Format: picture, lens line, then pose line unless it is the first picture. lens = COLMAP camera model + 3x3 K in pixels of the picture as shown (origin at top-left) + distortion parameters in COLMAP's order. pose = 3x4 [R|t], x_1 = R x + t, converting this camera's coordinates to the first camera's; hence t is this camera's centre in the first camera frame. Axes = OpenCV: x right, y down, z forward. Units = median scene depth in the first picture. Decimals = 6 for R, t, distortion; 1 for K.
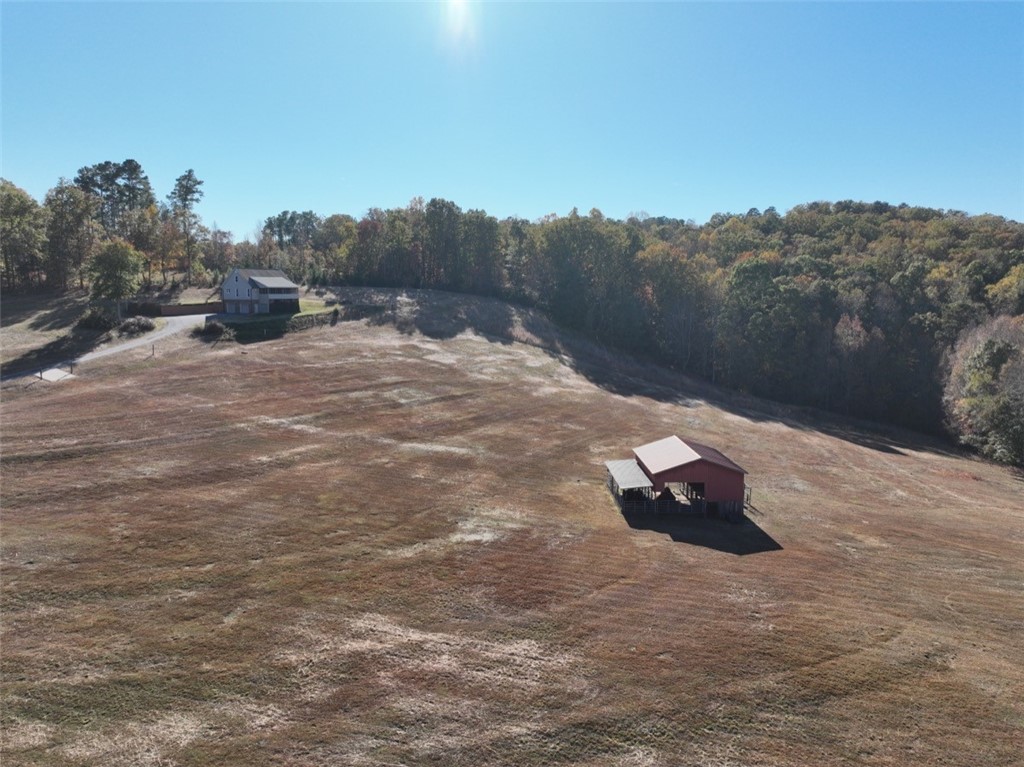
lens RADIAL K [[740.9, 0, 517.8], [0, 740.9, 382.6], [0, 0, 1]] dist [0.002308, 0.009945]
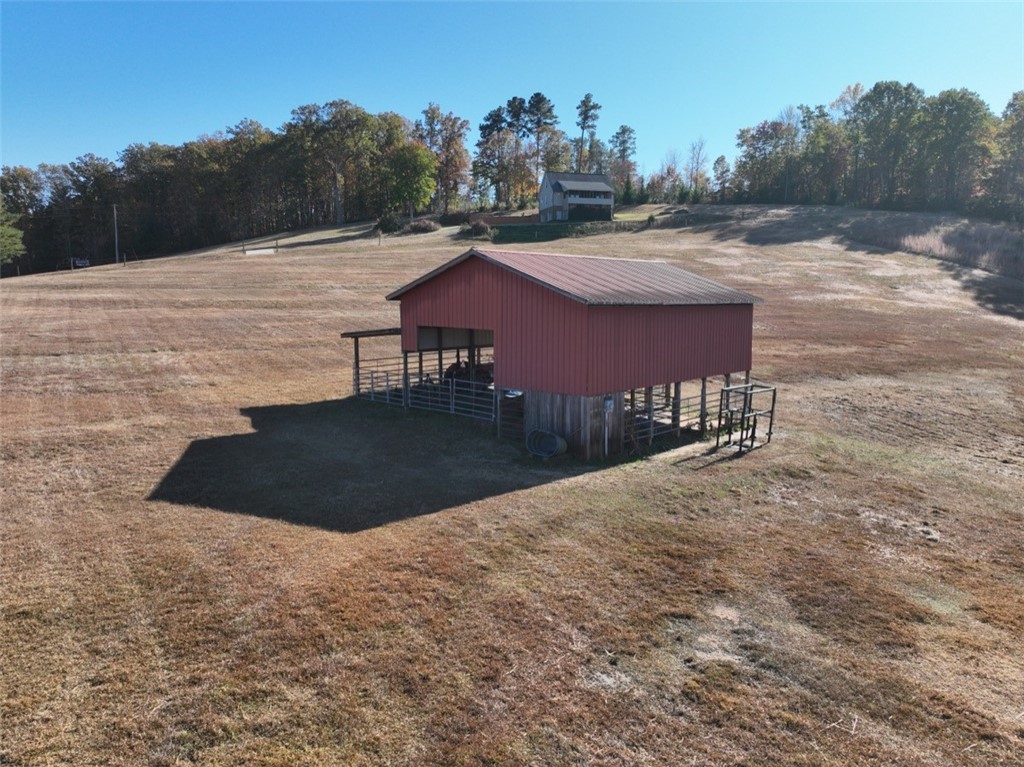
lens RADIAL K [[740.9, 0, 518.6], [0, 740.9, 383.4], [0, 0, 1]] dist [0.002308, 0.009945]
pose [[0.711041, 0.090218, -0.697338, 0.218493], [-0.093592, 0.995053, 0.033303, 0.064802], [0.696894, 0.041585, 0.715968, 0.340732]]
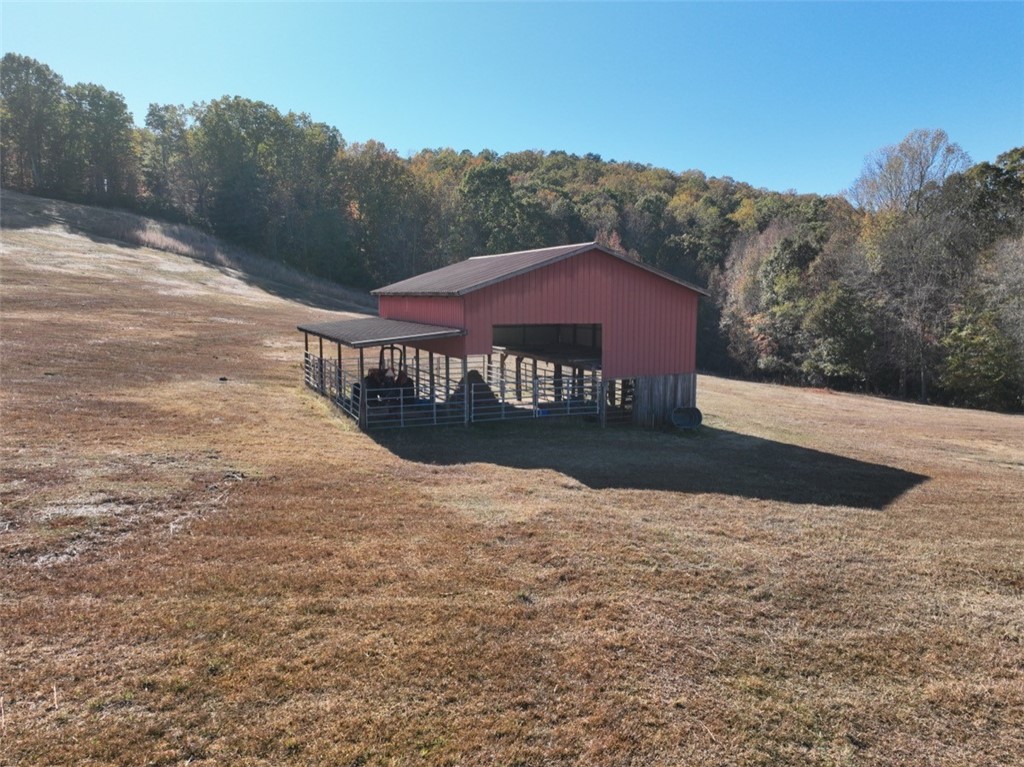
lens RADIAL K [[740.9, 0, 519.3], [0, 740.9, 377.4], [0, 0, 1]] dist [0.002308, 0.009945]
pose [[0.918630, -0.037367, 0.393348, 0.036902], [0.041754, 0.999125, -0.002599, 0.070237], [-0.392907, 0.018811, 0.919386, 0.311601]]
